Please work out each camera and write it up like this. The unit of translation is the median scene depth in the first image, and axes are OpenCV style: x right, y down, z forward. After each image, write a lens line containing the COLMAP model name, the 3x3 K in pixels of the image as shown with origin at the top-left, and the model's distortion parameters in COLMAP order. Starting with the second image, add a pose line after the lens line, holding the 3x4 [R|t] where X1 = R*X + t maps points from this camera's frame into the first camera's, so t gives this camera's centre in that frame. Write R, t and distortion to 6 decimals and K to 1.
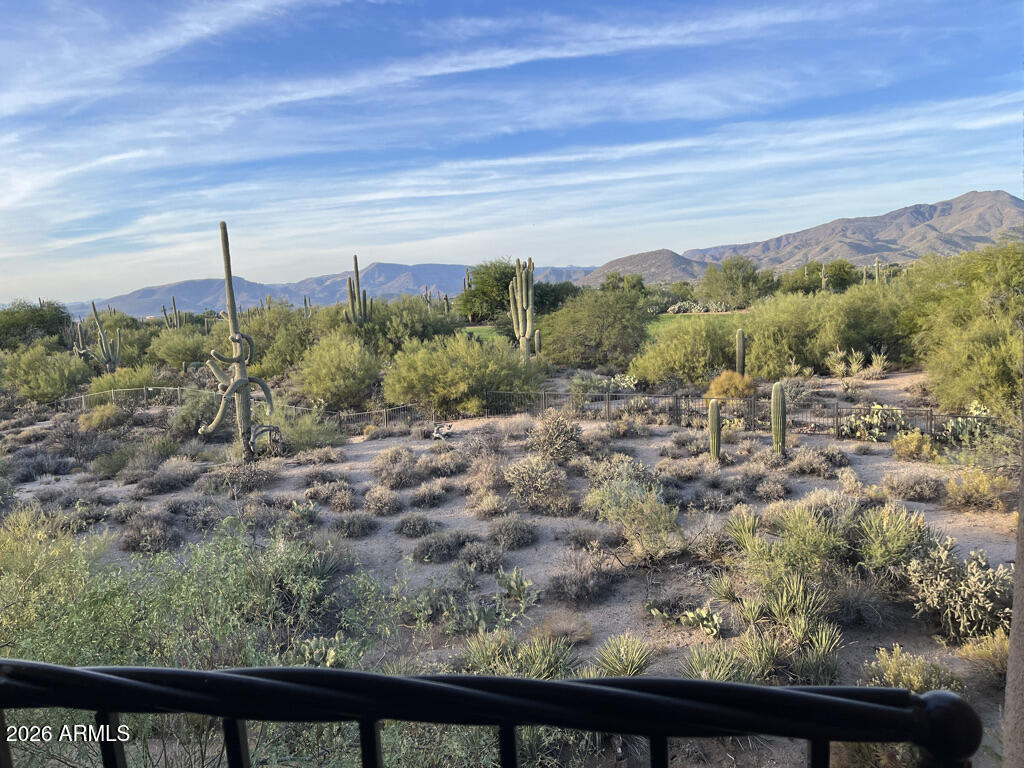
lens RADIAL K [[768.0, 0, 505.8], [0, 768.0, 389.2], [0, 0, 1]] dist [0.079440, -0.107767]
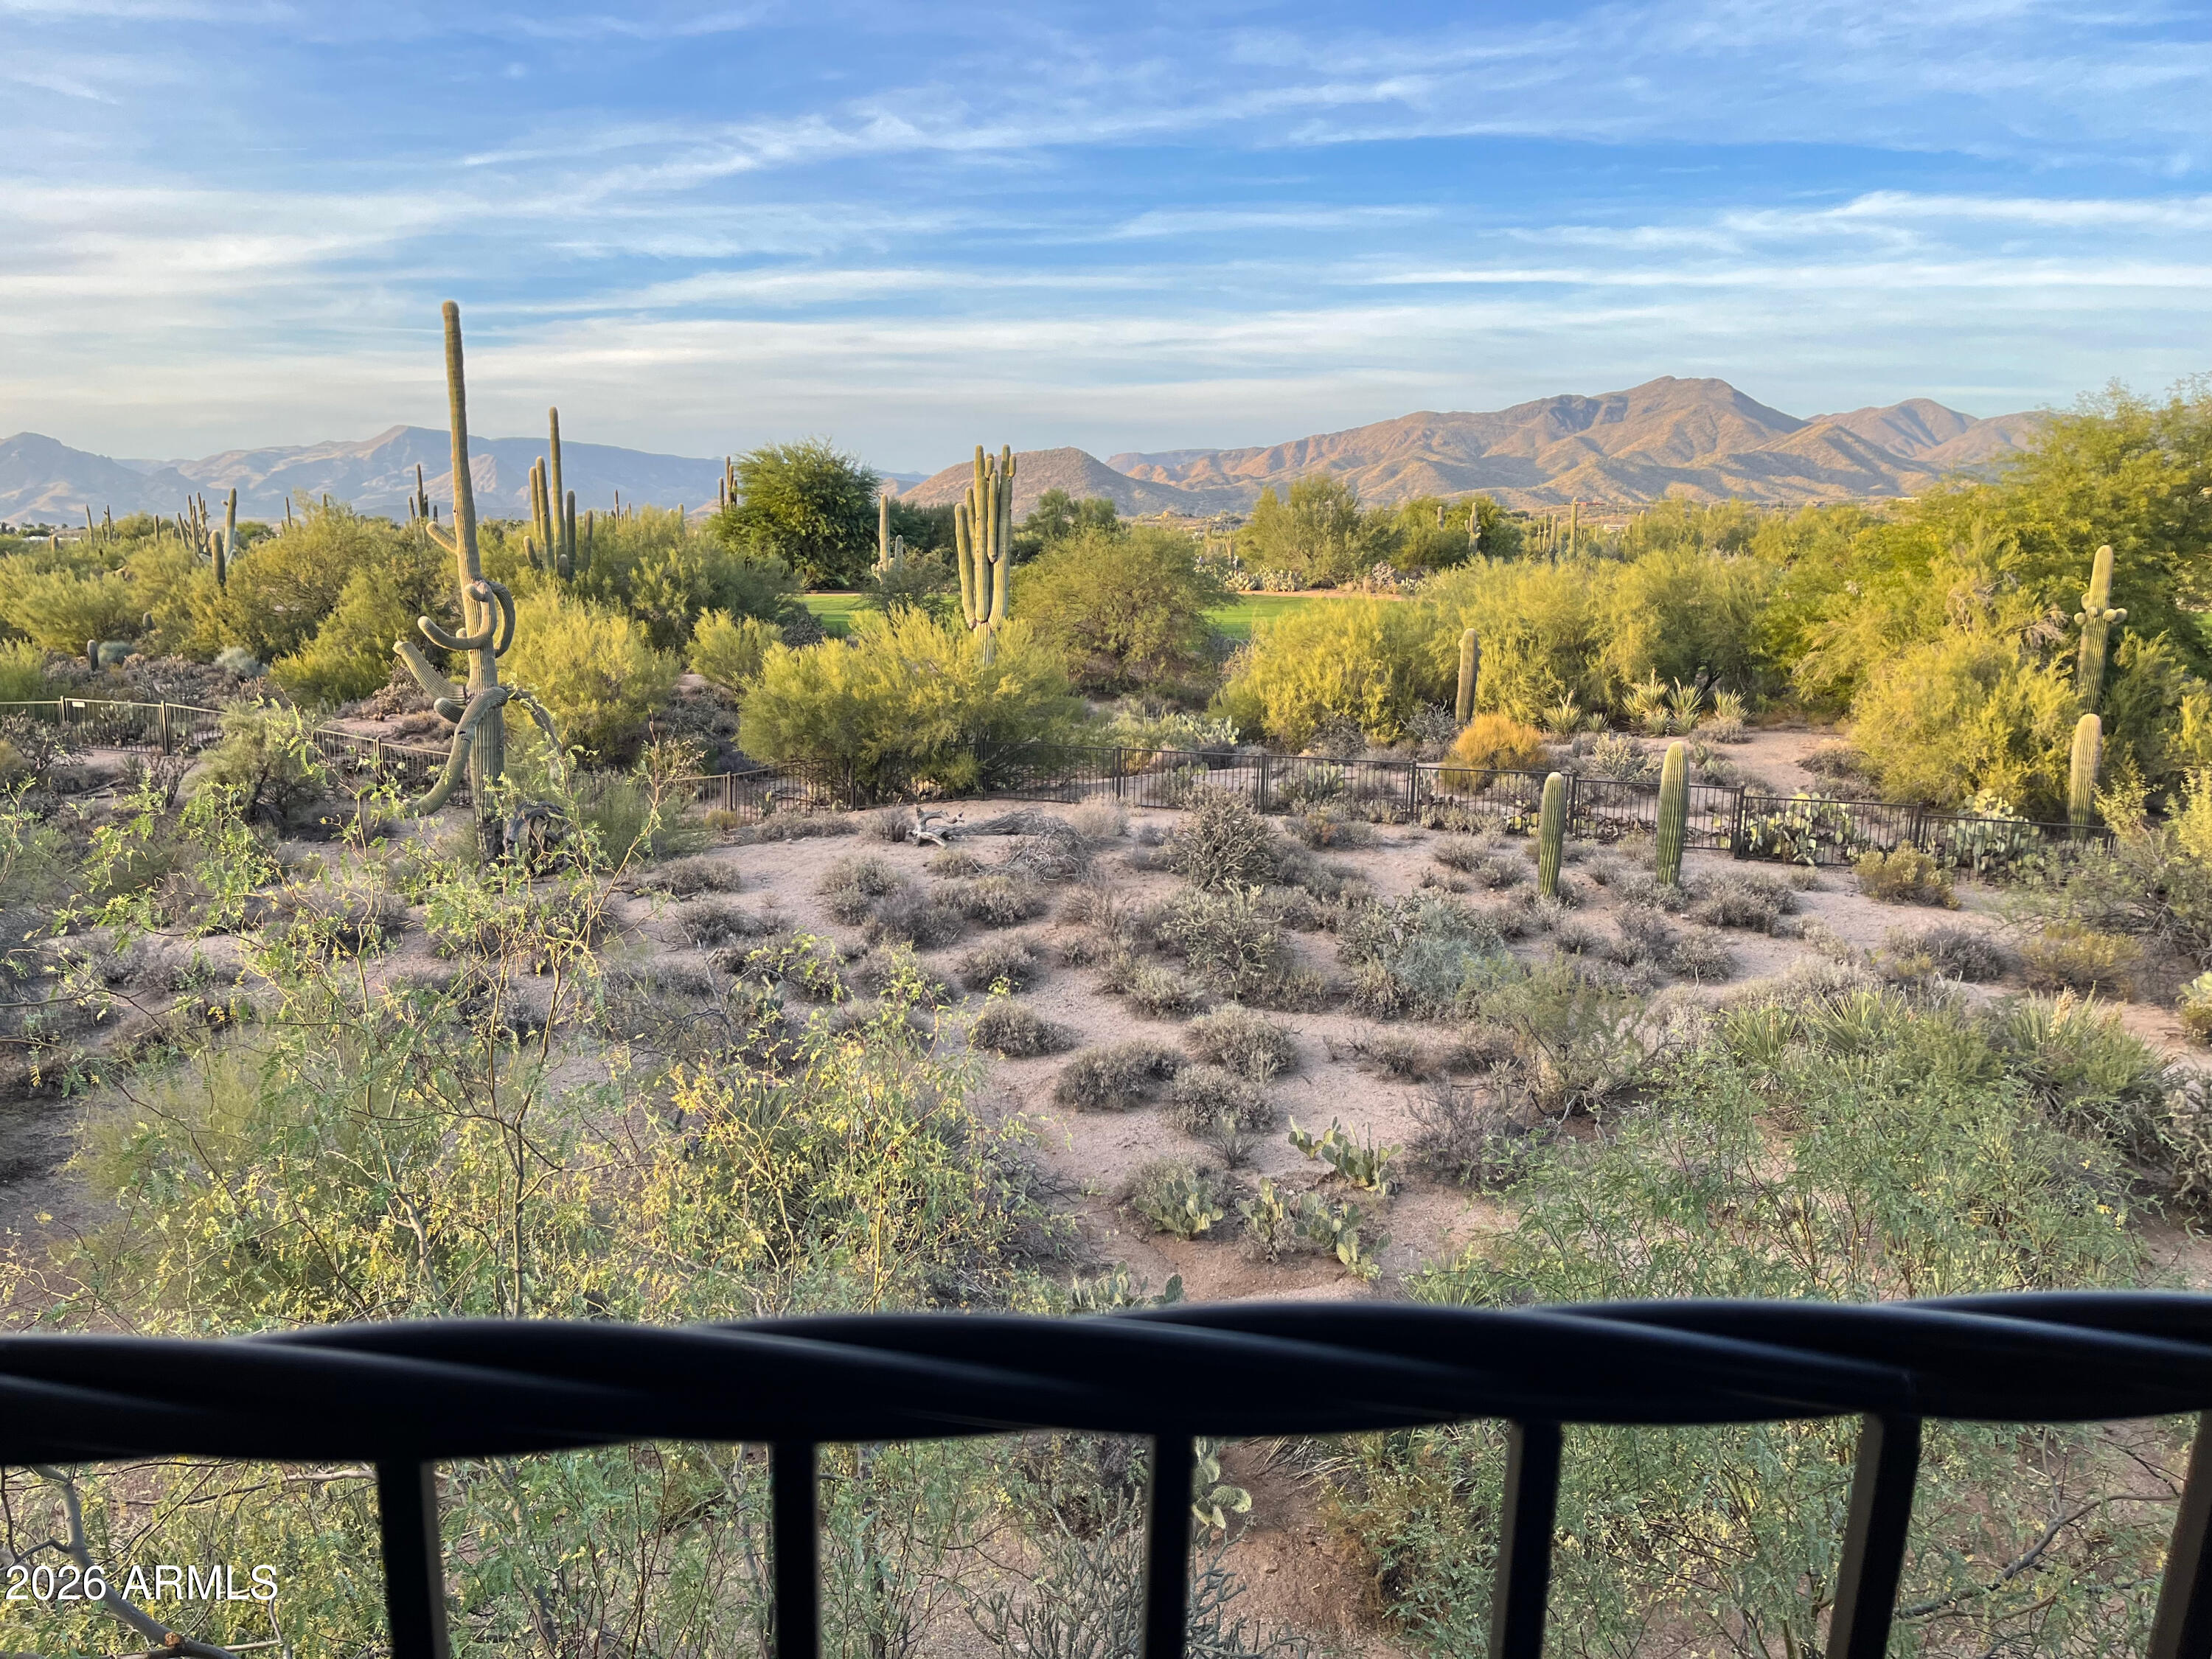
lens RADIAL K [[1659.1, 0, 1092.6], [0, 1659.1, 840.8], [0, 0, 1]] dist [0.079440, -0.107767]
pose [[0.974383, 0.021225, 0.223892, -0.154838], [-0.034432, 0.997879, 0.055251, 0.004785], [-0.222244, -0.061544, 0.973047, 0.023594]]
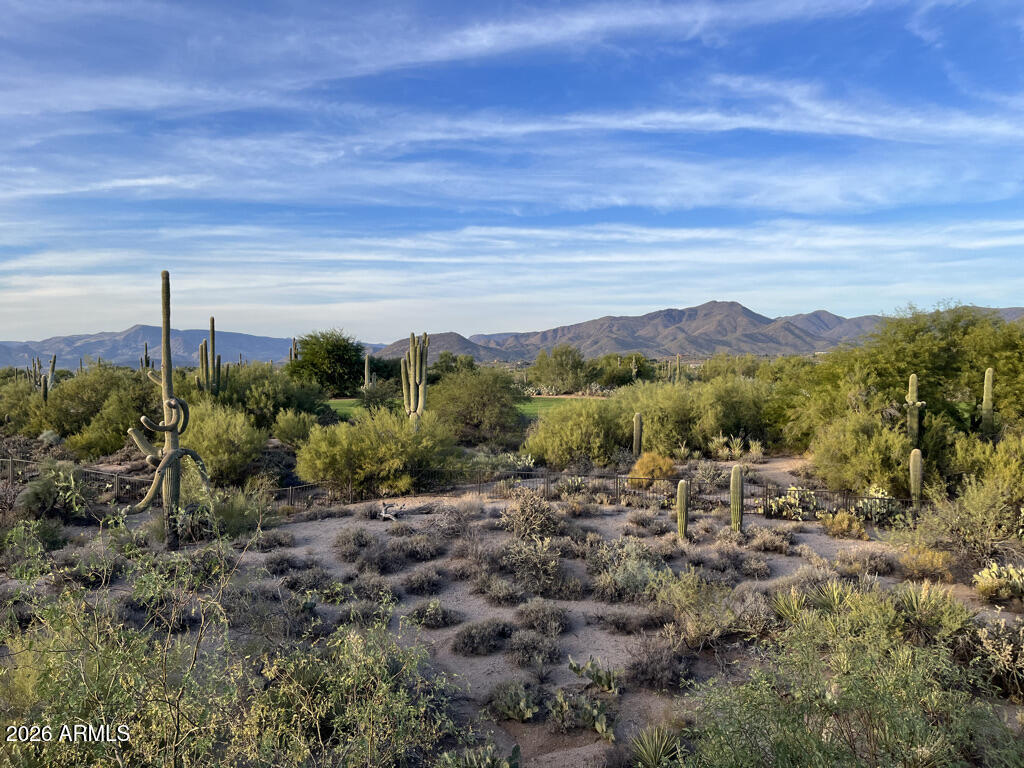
lens RADIAL K [[768.1, 0, 517.4], [0, 768.1, 383.5], [0, 0, 1]] dist [0.074755, -0.096222]
pose [[0.956987, 0.047053, 0.286289, -0.156306], [-0.015756, 0.993734, -0.110657, 0.001509], [-0.289702, 0.101387, 0.951732, 0.033213]]
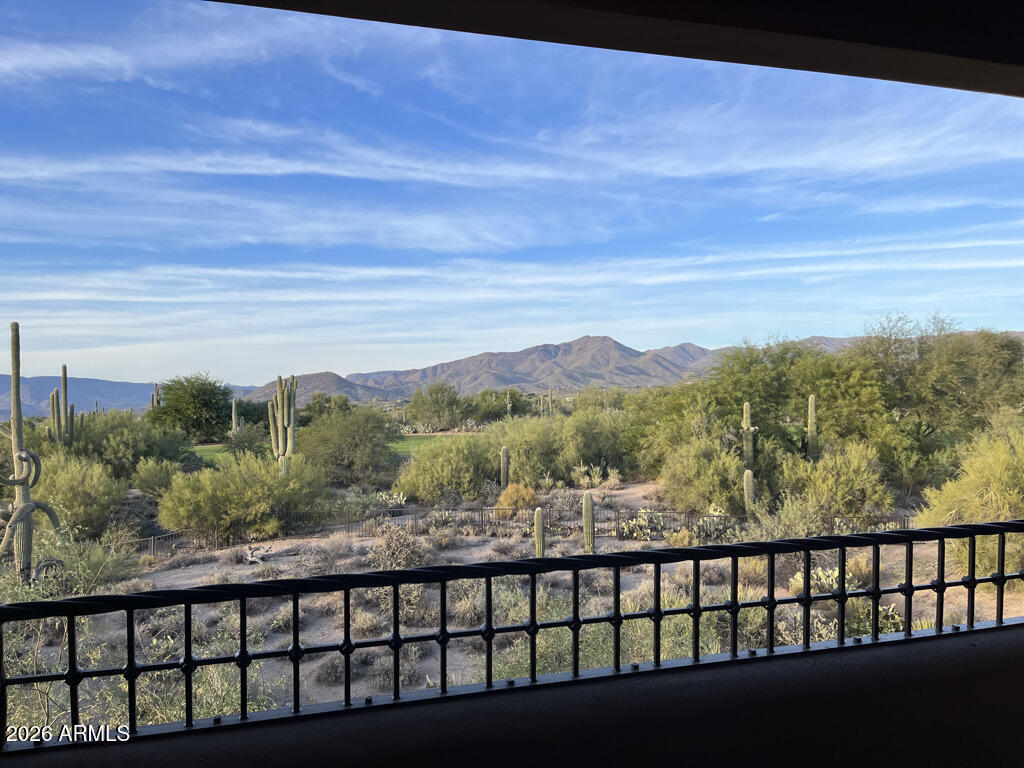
lens RADIAL K [[768.0, 0, 505.8], [0, 768.0, 389.2], [0, 0, 1]] dist [0.079440, -0.107767]
pose [[0.909012, 0.031895, 0.415548, -0.153271], [0.033612, 0.988209, -0.149376, 0.005110], [-0.415413, 0.149753, 0.897222, -0.008566]]
